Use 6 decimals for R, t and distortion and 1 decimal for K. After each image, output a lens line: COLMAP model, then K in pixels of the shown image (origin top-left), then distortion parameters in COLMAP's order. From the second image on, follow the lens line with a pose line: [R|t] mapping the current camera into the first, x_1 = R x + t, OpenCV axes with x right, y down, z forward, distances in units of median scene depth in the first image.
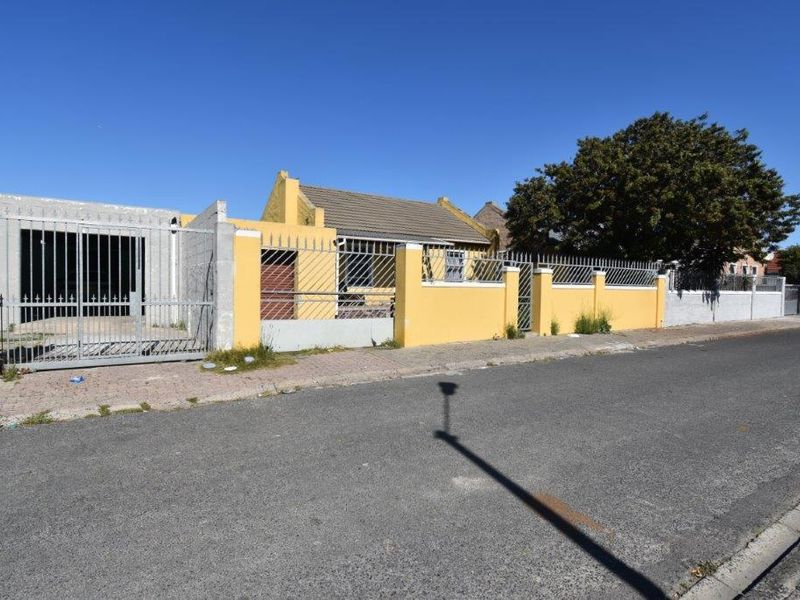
lens RADIAL K [[489.7, 0, 400.0], [0, 489.7, 300.0], [0, 0, 1]] dist [-0.003275, -0.002630]
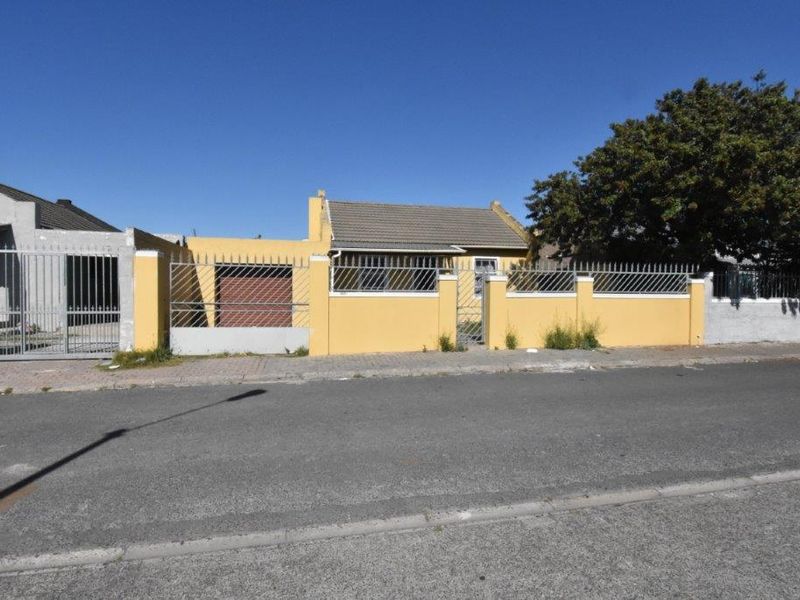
lens RADIAL K [[489.7, 0, 400.0], [0, 489.7, 300.0], [0, 0, 1]] dist [-0.003275, -0.002630]
pose [[0.927053, -0.004440, -0.374904, 0.453916], [-0.001951, 0.999859, -0.016668, -0.003414], [0.374925, 0.016184, 0.926914, 0.085189]]
